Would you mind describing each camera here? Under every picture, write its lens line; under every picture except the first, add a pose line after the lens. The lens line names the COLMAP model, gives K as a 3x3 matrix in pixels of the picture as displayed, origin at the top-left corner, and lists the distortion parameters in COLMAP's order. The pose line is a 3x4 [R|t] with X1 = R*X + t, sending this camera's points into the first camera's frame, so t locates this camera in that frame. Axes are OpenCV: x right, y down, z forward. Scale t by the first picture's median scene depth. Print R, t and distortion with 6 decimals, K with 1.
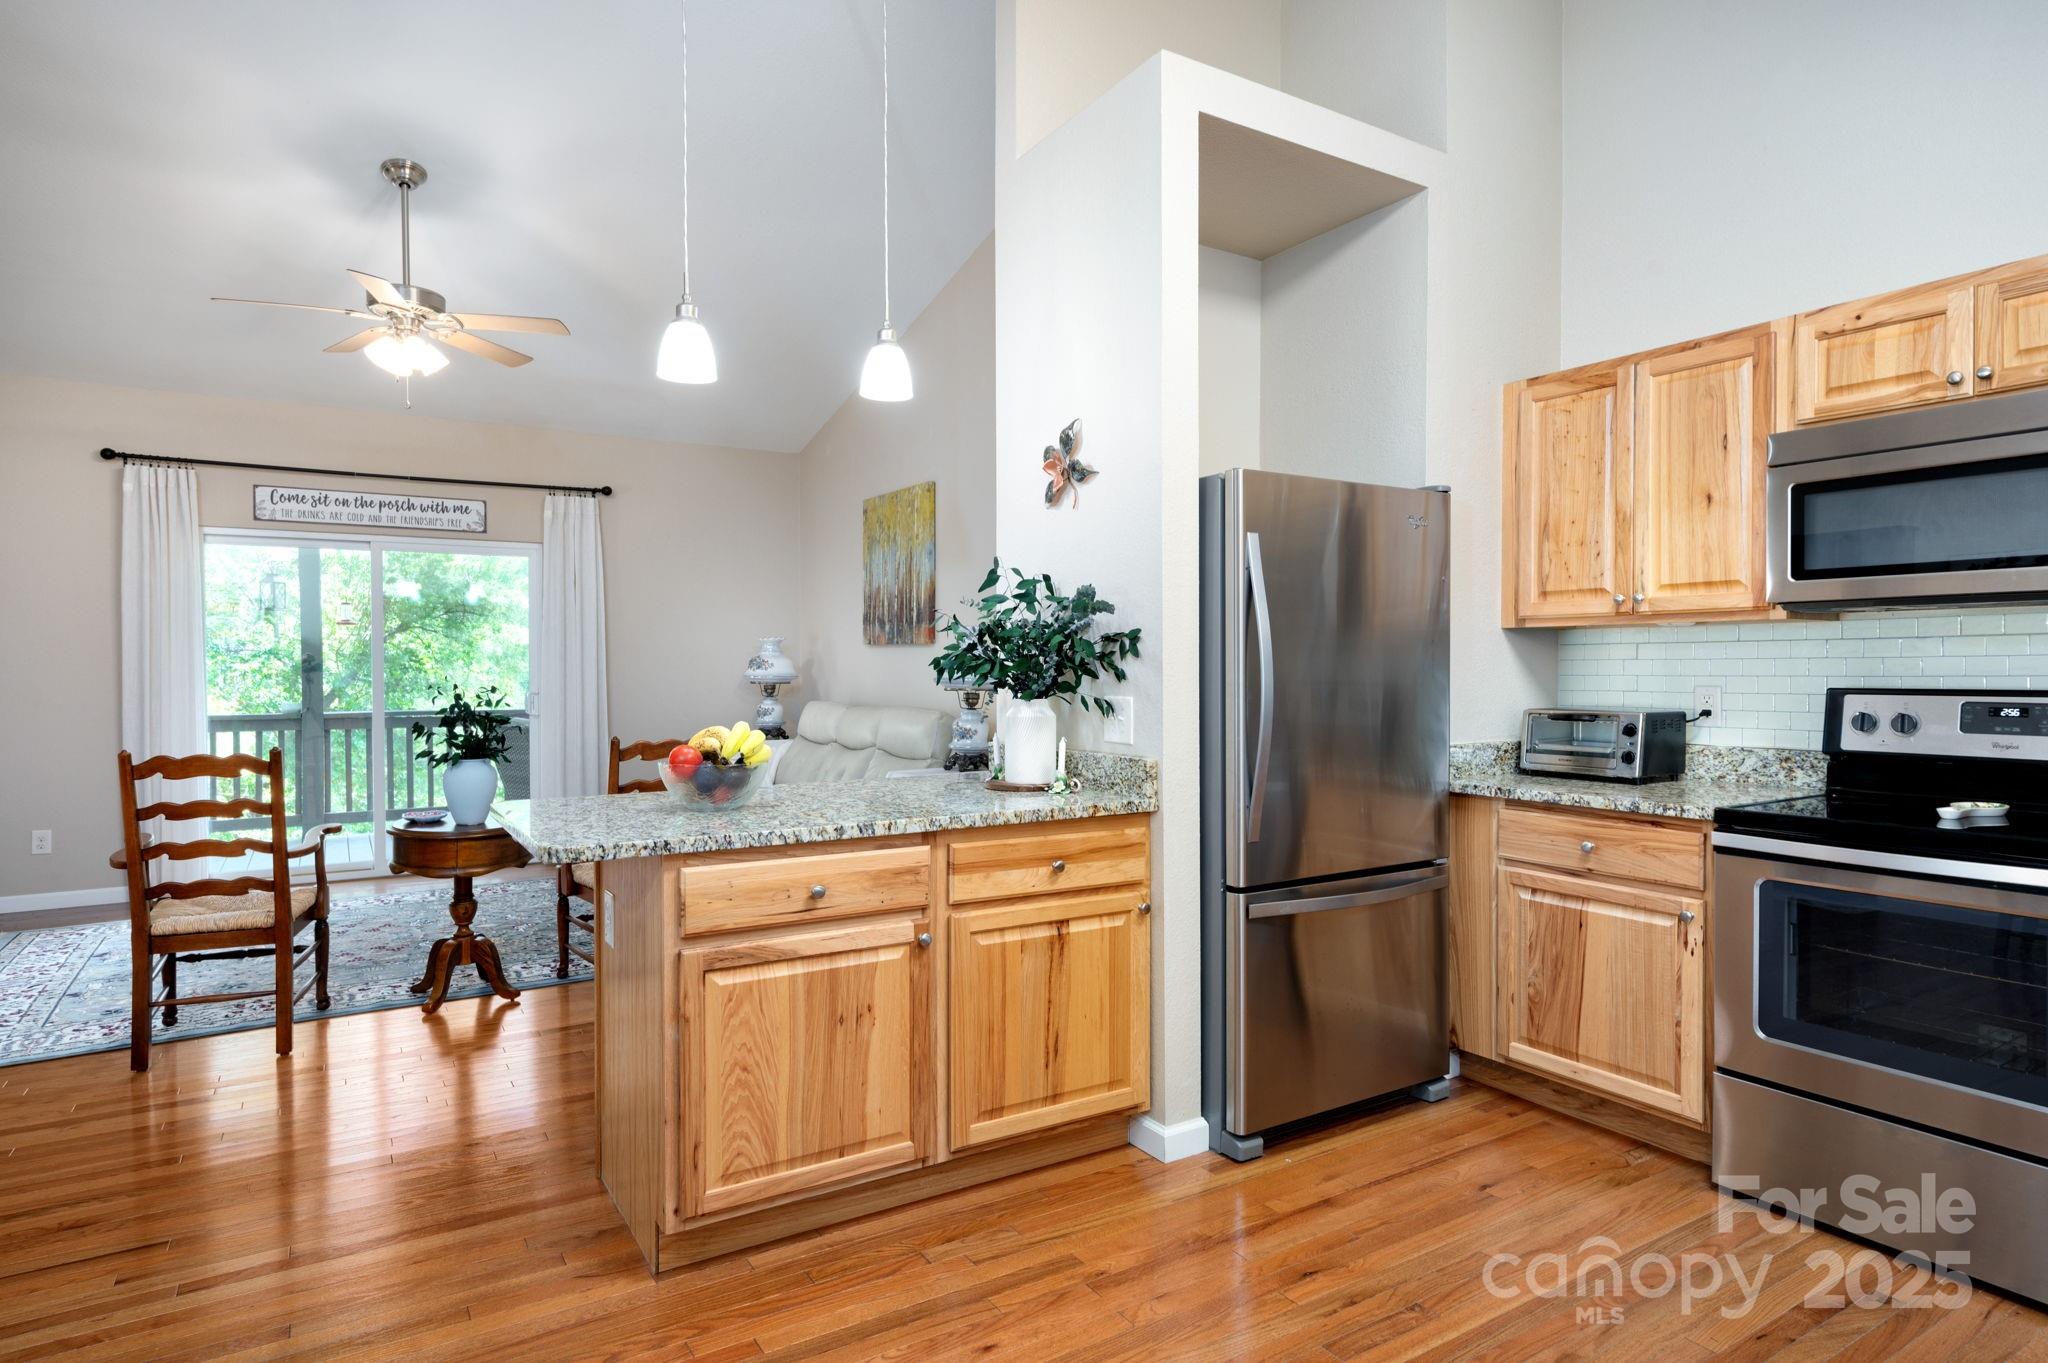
lens RADIAL K [[1136.0, 0, 1025.0], [0, 1136.0, 700.3], [0, 0, 1]] dist [0.002368, -0.000979]
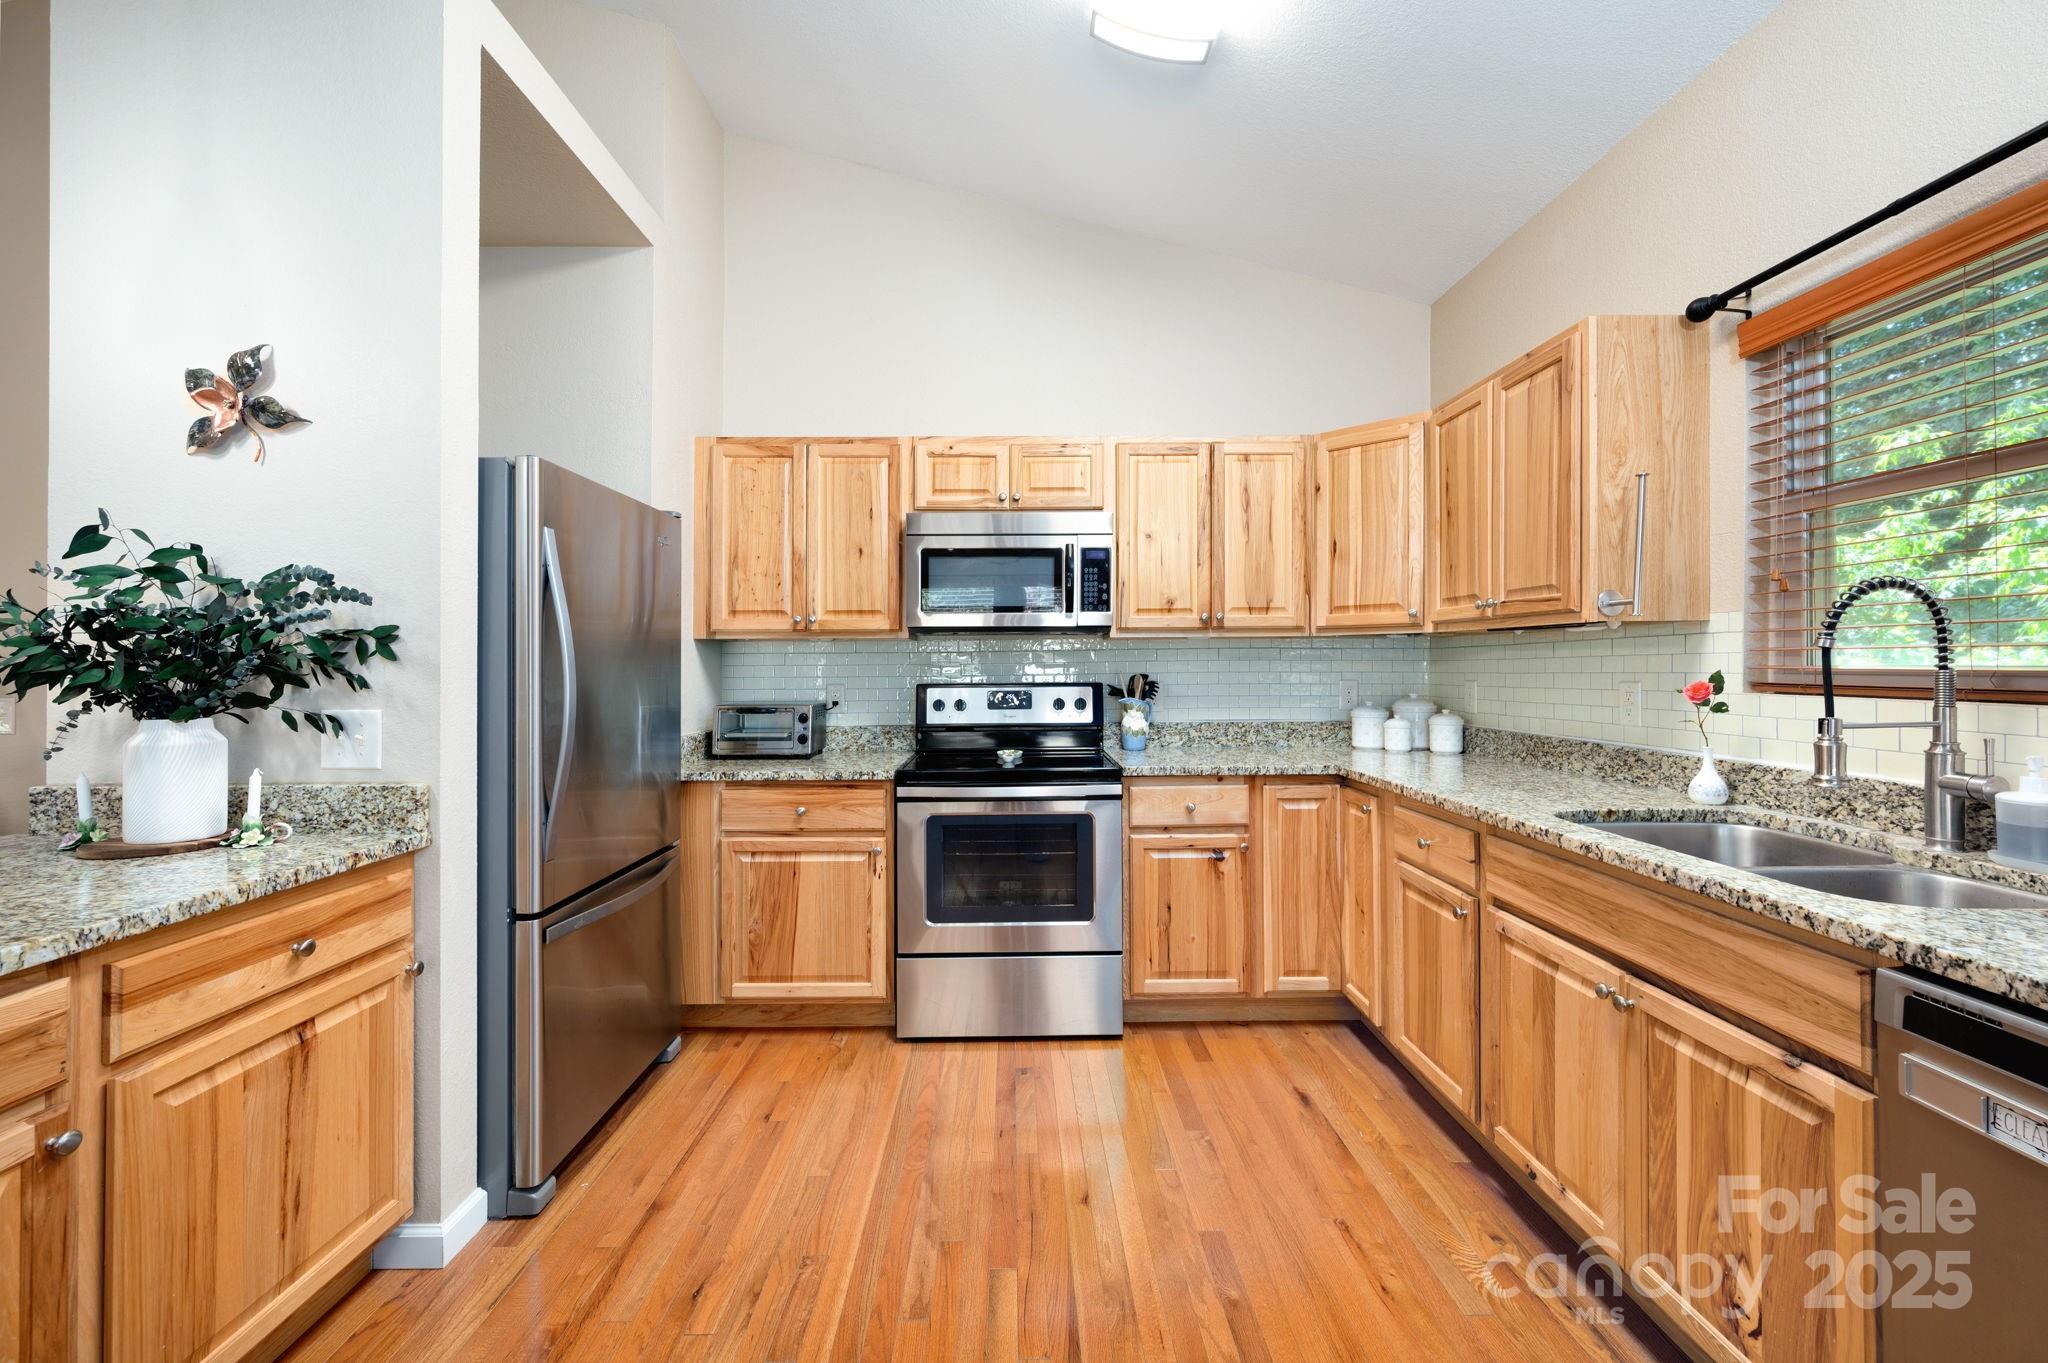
lens RADIAL K [[816.7, 0, 1017.7], [0, 816.7, 670.9], [0, 0, 1]] dist [-0.000887, -0.000177]
pose [[0.519137, -0.002996, 0.854686, -0.164222], [0.028859, 0.999485, -0.014025, -0.009209], [-0.854204, 0.031946, 0.518956, 0.310363]]
